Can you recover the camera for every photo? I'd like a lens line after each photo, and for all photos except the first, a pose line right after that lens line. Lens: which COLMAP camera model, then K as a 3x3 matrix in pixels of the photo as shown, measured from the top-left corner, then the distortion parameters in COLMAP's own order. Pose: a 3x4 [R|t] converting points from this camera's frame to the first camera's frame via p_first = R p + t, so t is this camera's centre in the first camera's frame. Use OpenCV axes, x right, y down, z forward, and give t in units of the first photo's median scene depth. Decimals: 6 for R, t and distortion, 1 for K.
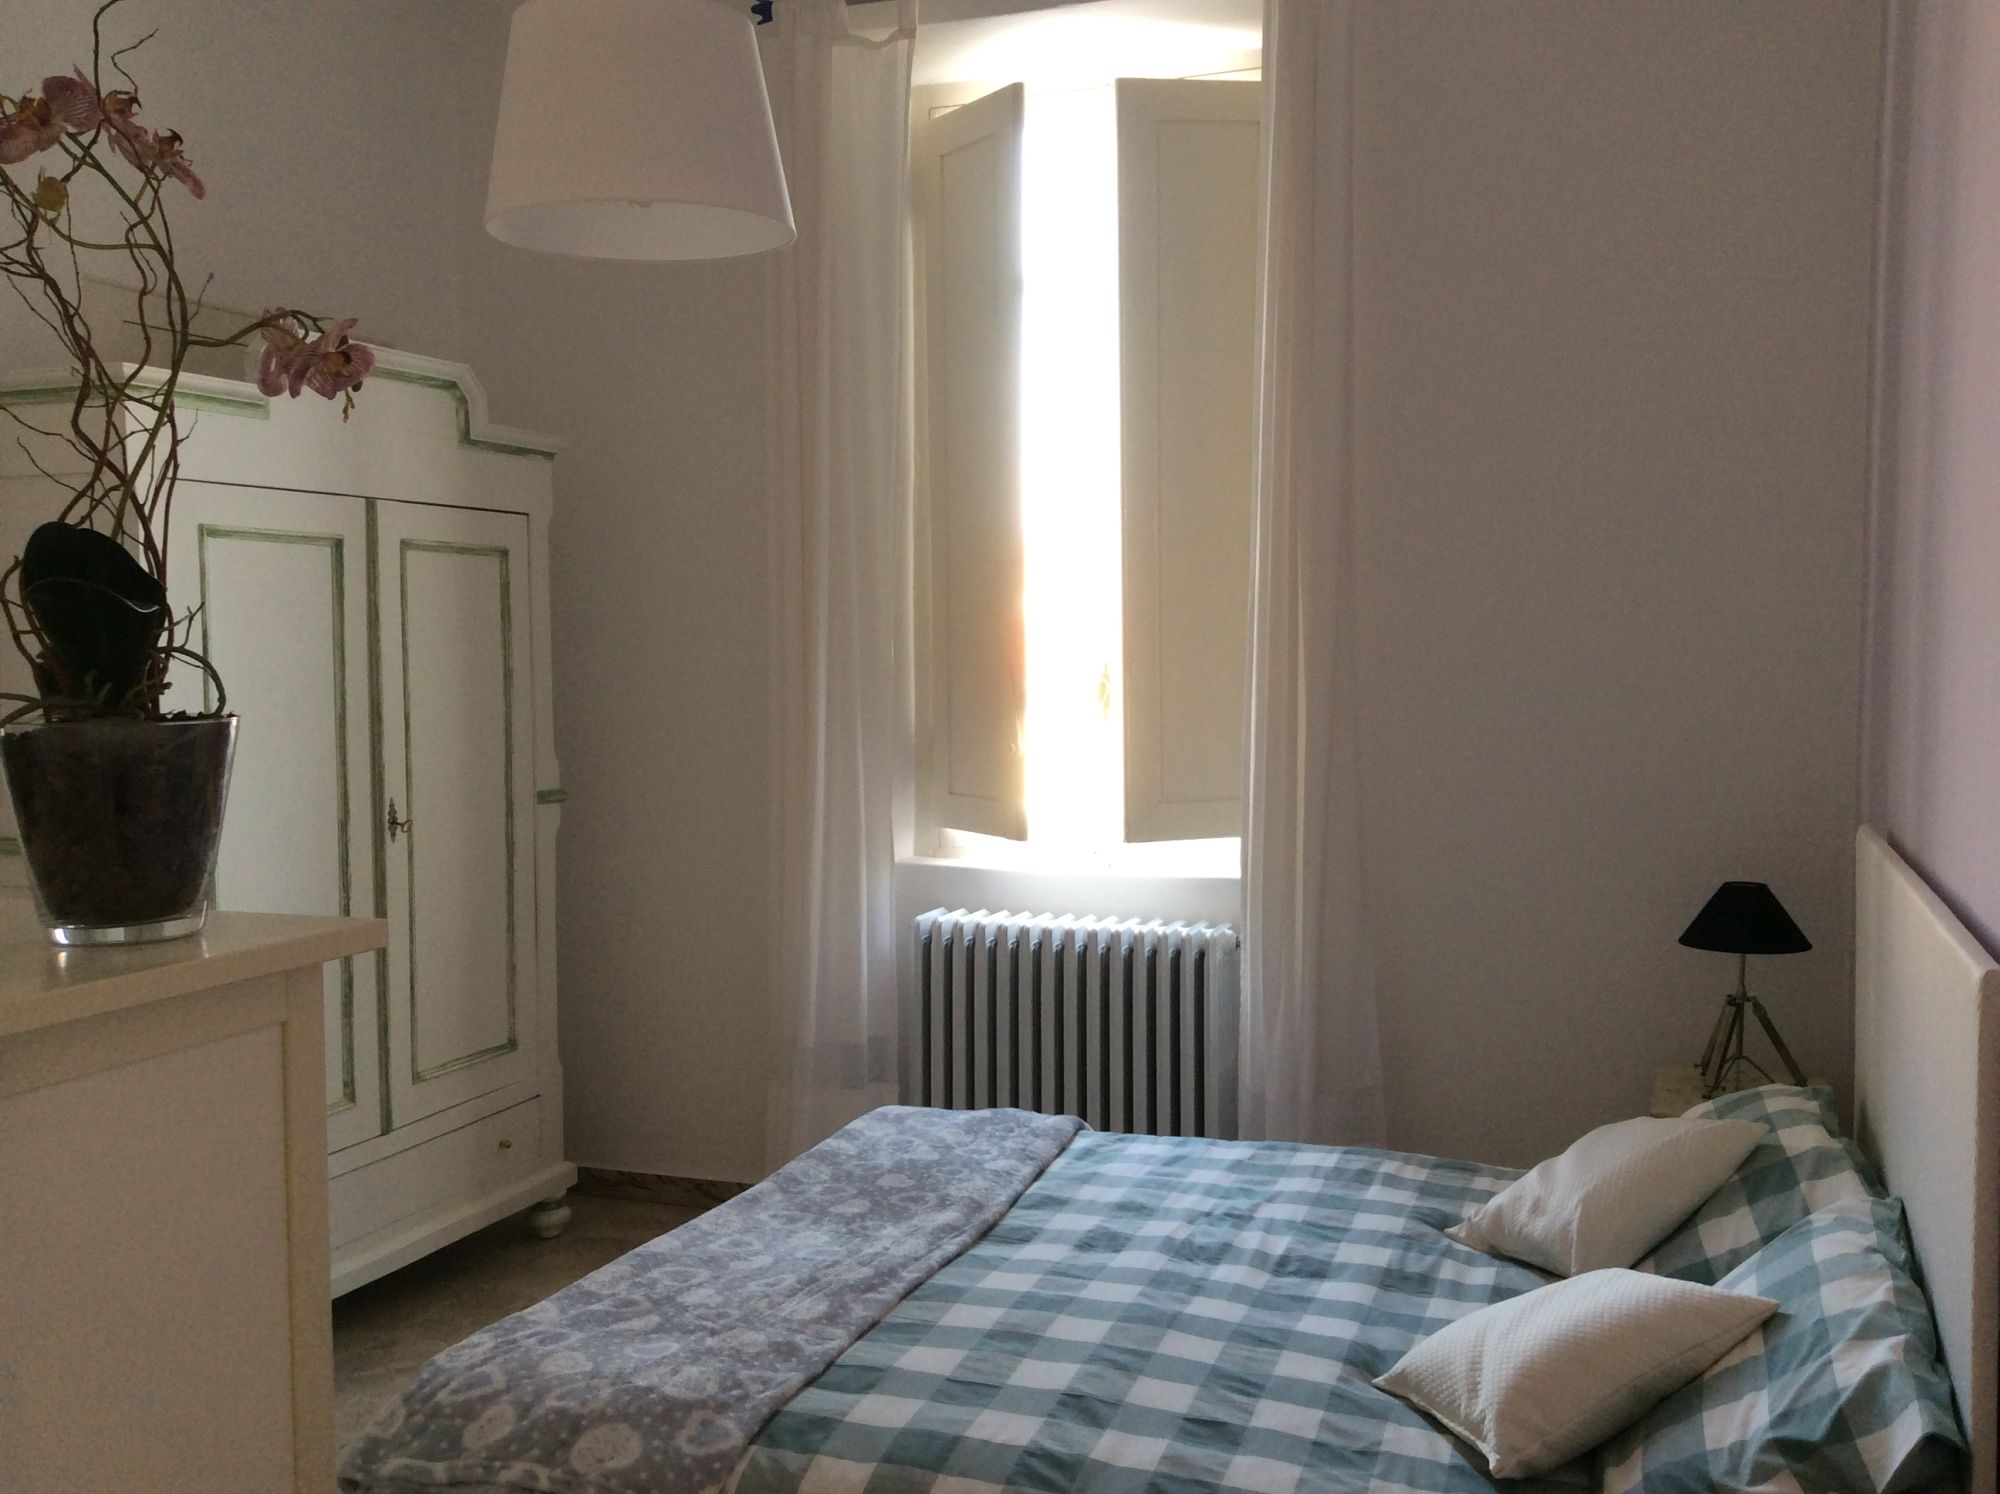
lens RADIAL K [[1808.1, 0, 1008.6], [0, 1808.1, 749.3], [0, 0, 1]] dist [0.020929, 0.002715]
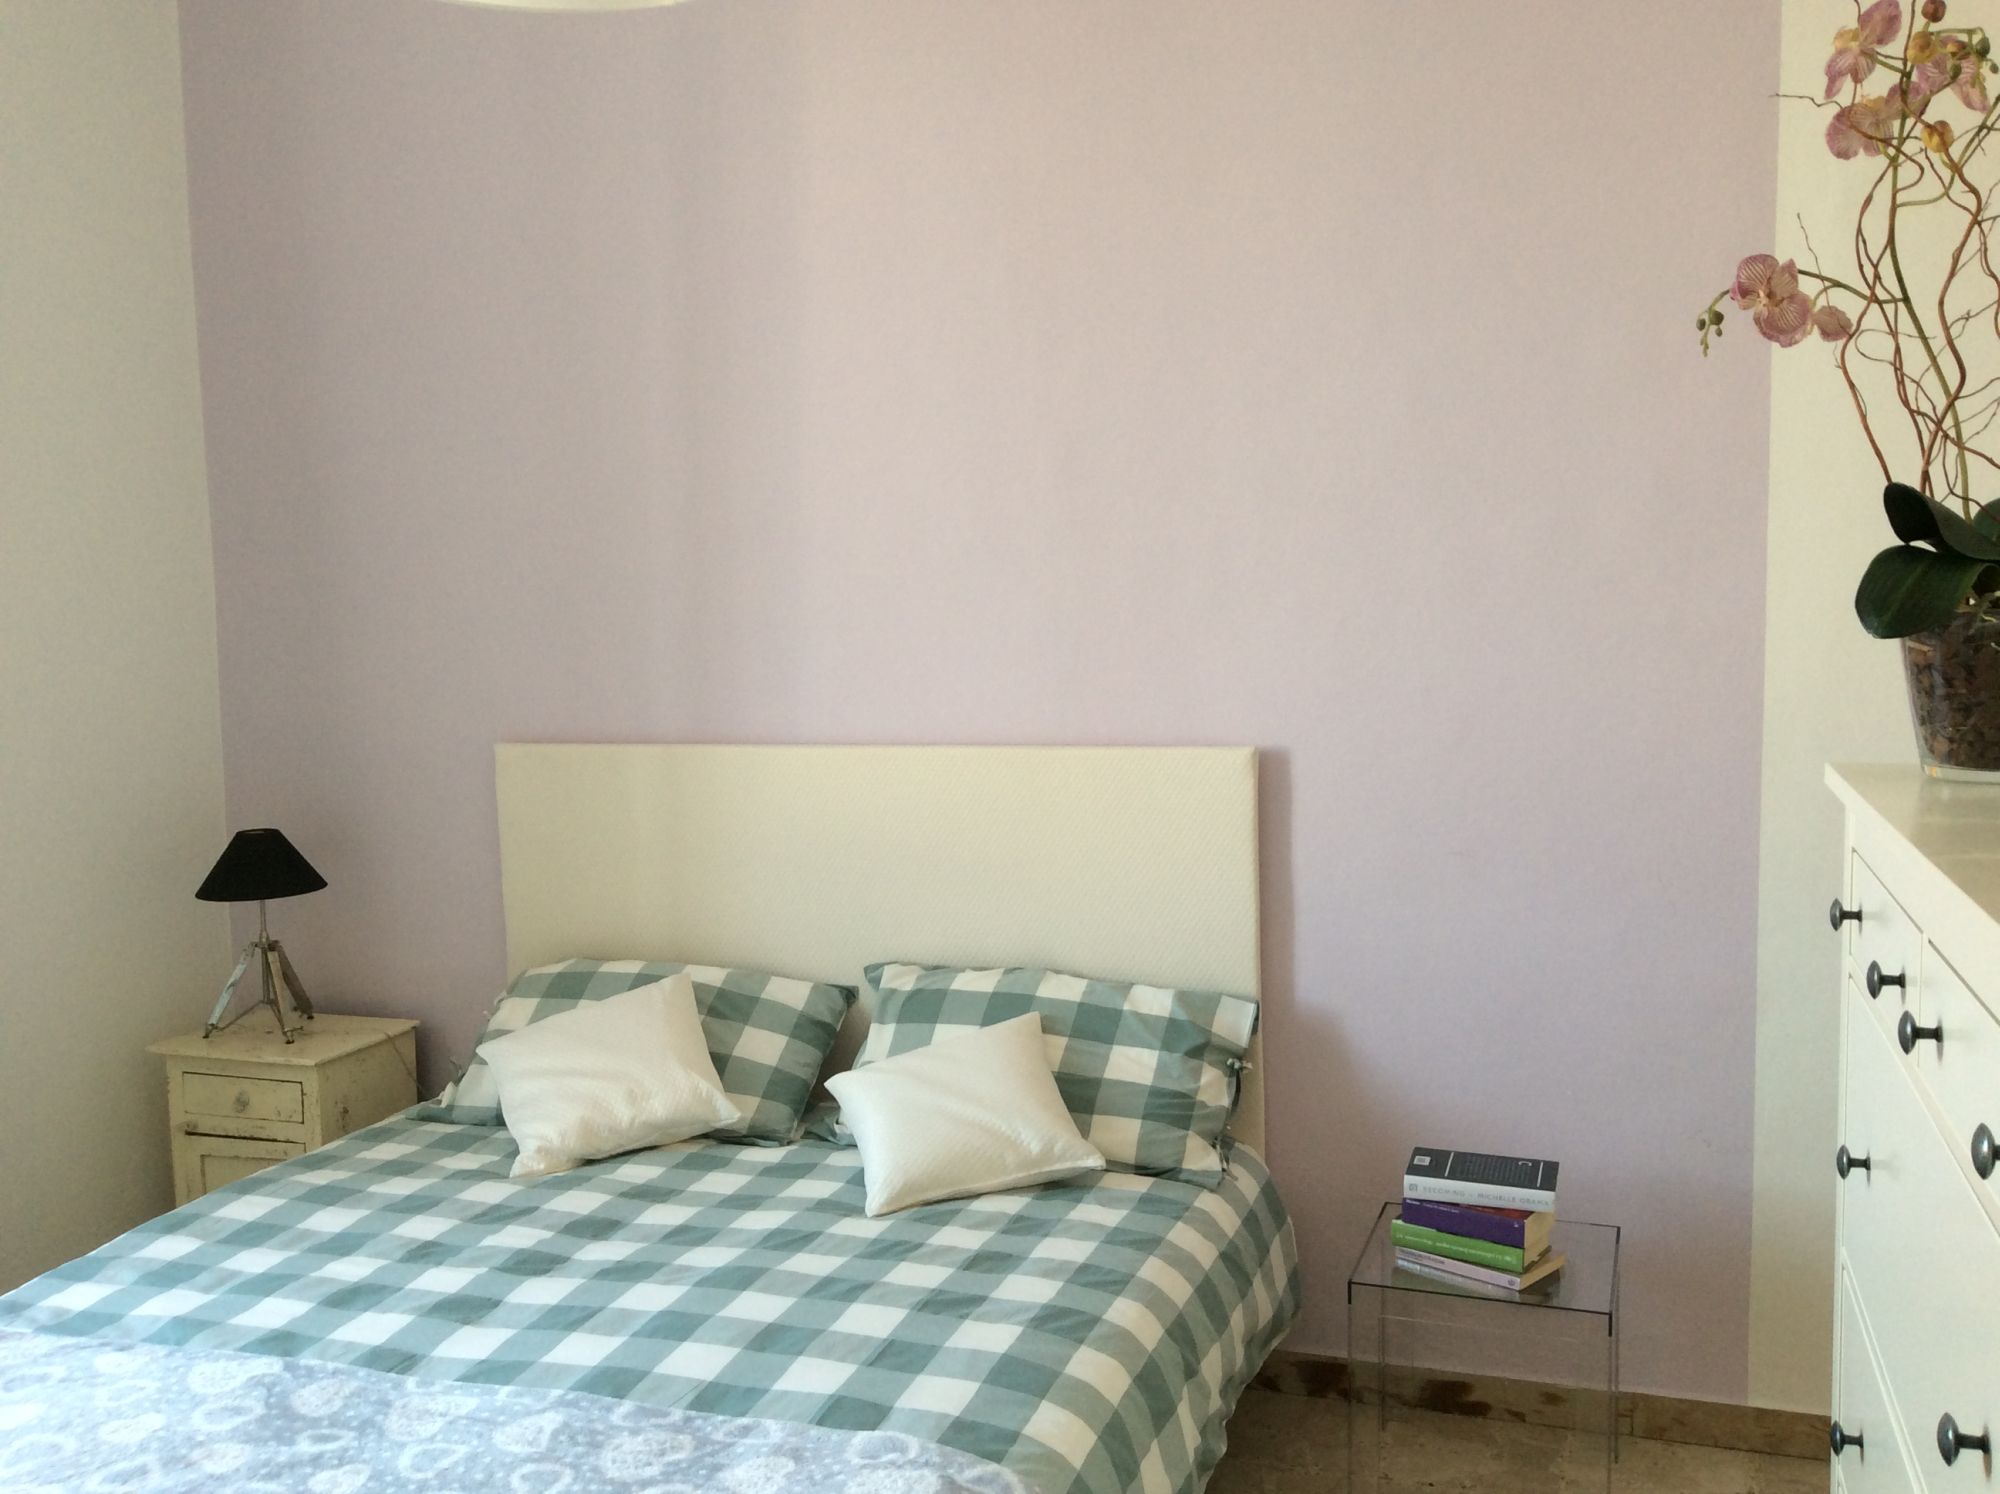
lens RADIAL K [[1808.1, 0, 1011.5], [0, 1808.1, 748.1], [0, 0, 1]] dist [0.020929, 0.002715]
pose [[-0.050216, -0.092453, 0.994450, -0.775656], [0.071332, 0.992831, 0.095904, -0.049850], [-0.996188, 0.075752, -0.043261, 0.764146]]
